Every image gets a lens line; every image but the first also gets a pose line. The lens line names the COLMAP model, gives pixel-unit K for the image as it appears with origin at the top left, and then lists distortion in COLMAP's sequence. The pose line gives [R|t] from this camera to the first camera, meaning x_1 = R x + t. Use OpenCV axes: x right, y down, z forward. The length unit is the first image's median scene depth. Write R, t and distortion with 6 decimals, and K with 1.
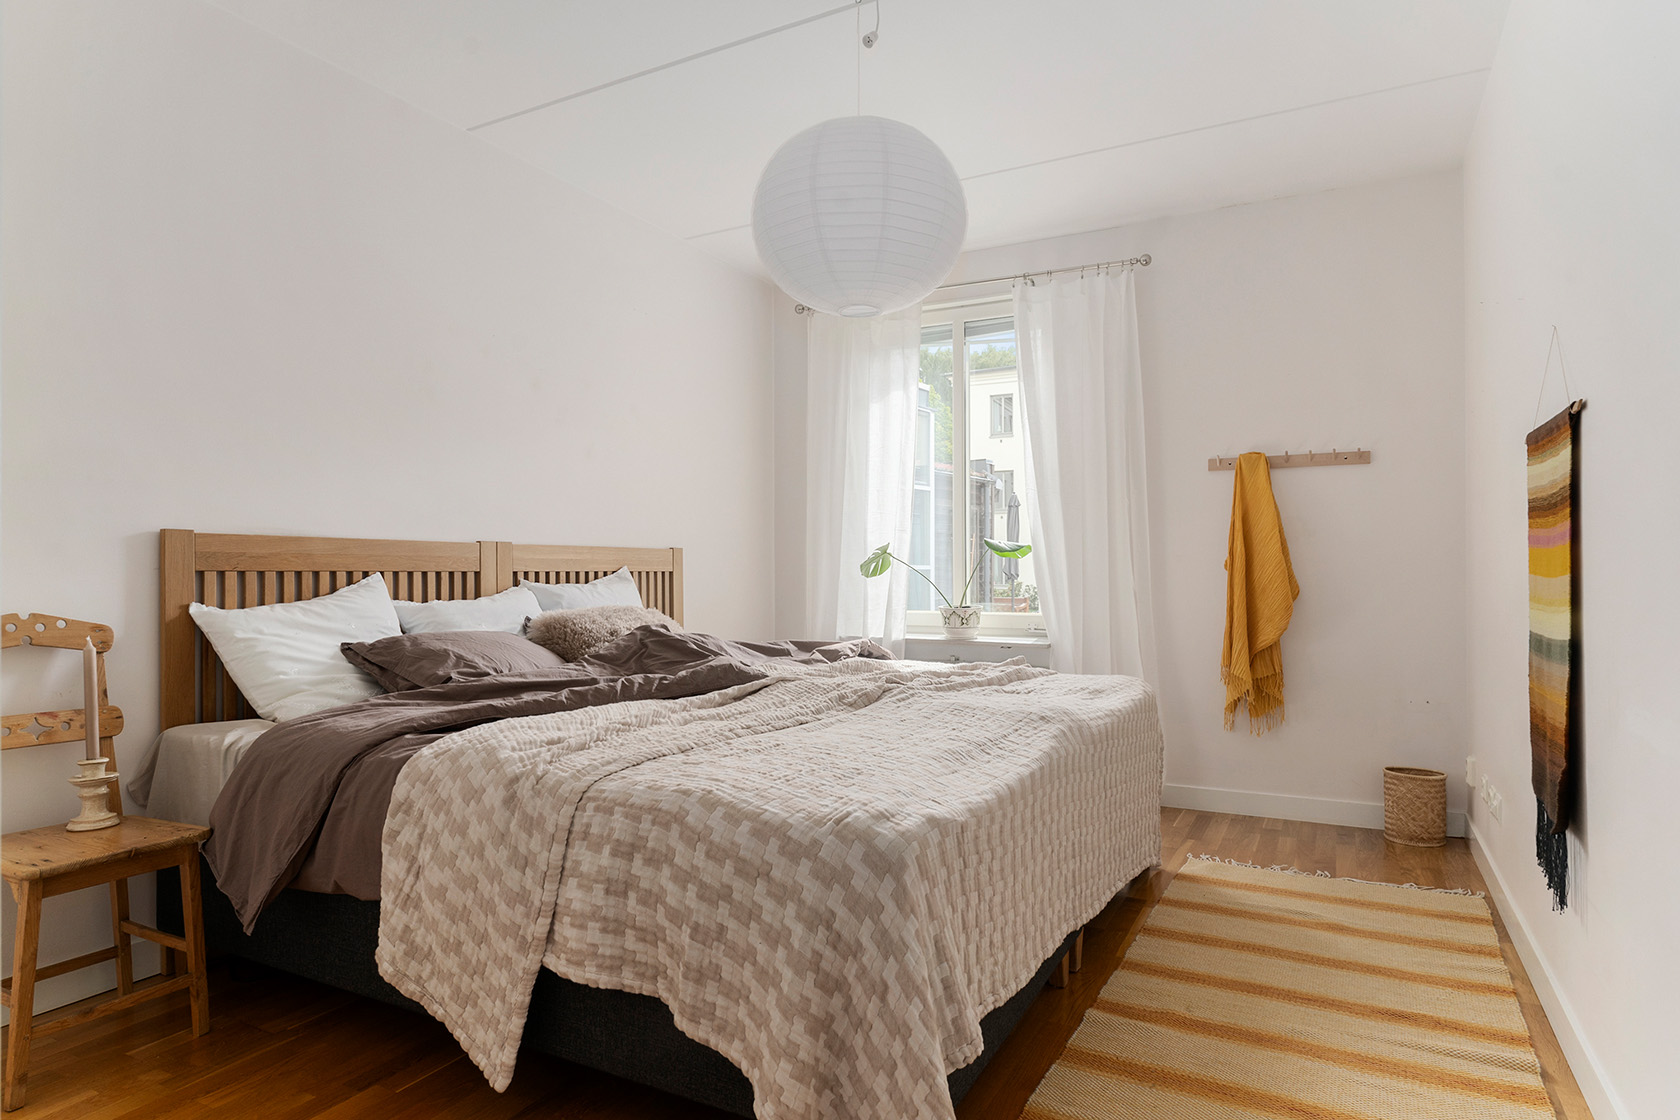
lens RADIAL K [[910.7, 0, 839.8], [0, 910.7, 566.7], [0, 0, 1]] dist [-0.011670, 0.002528]
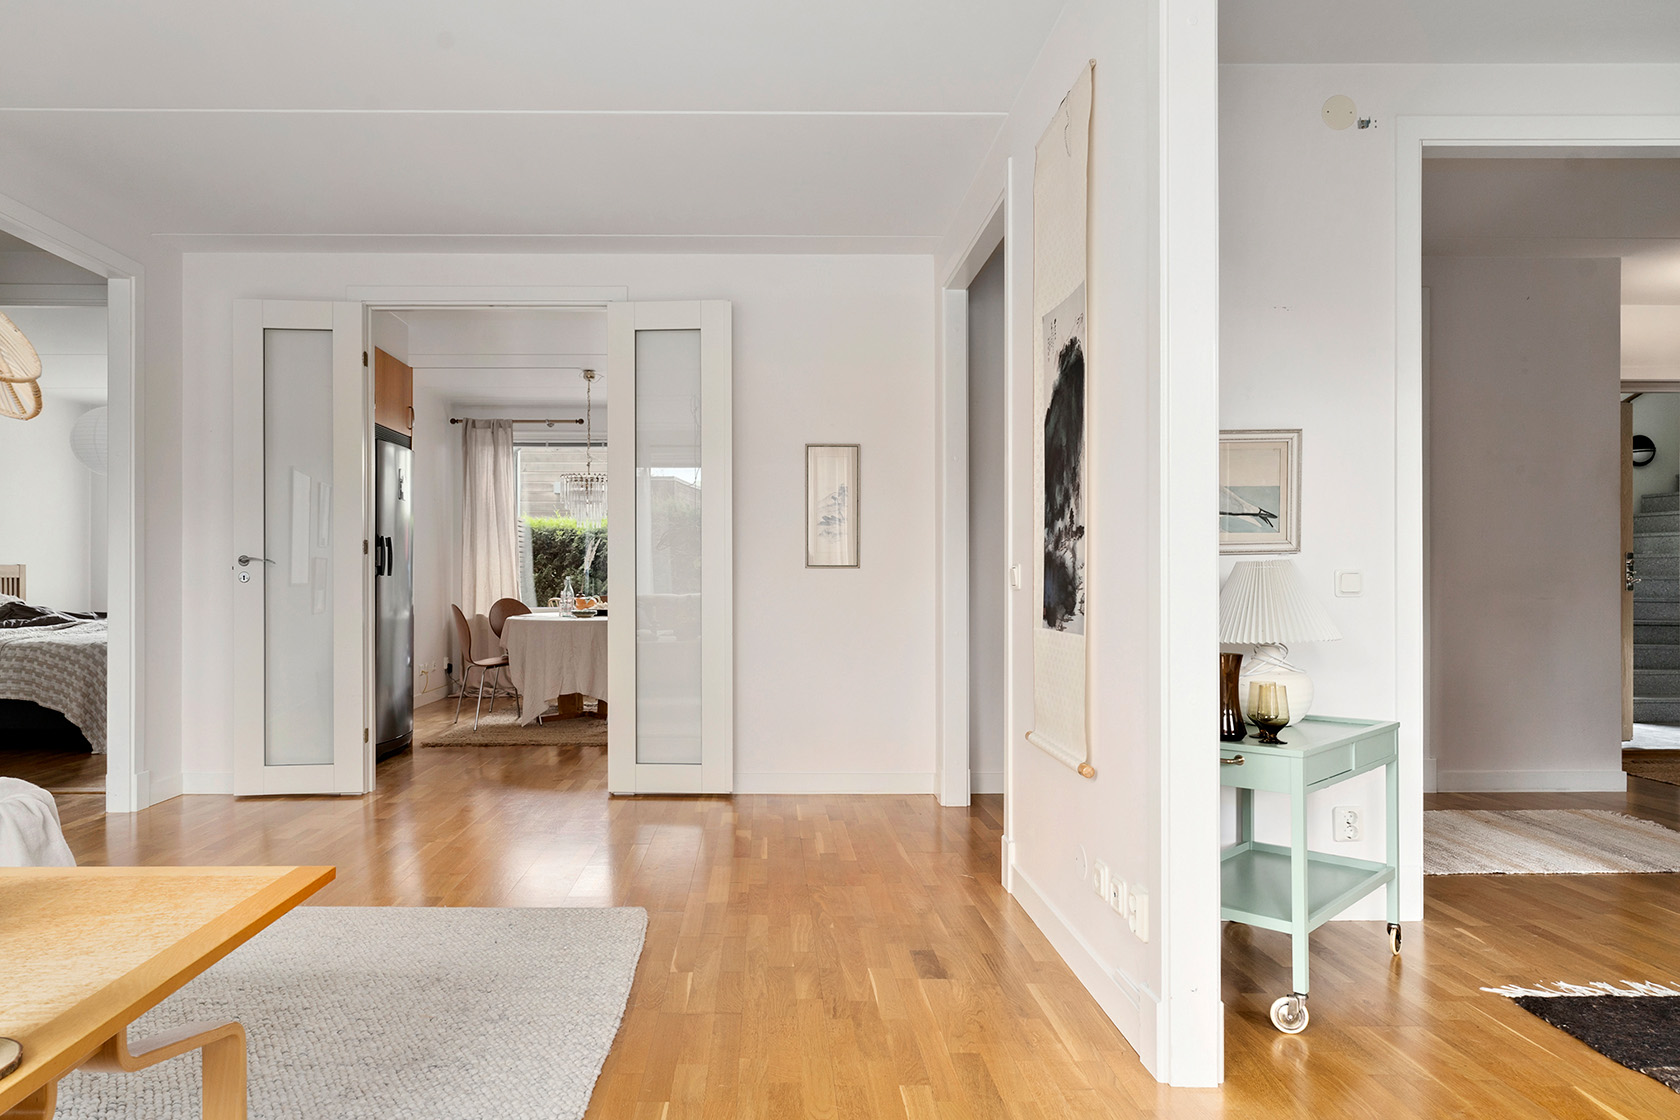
lens RADIAL K [[1042.1, 0, 790.2], [0, 1042.1, 569.5], [0, 0, 1]] dist [-0.003047, -0.002250]
pose [[0.880707, 0.002096, 0.473656, 0.479272], [-0.001802, 0.999998, -0.001076, -0.029075], [-0.473657, 0.000094, 0.880709, -3.967161]]
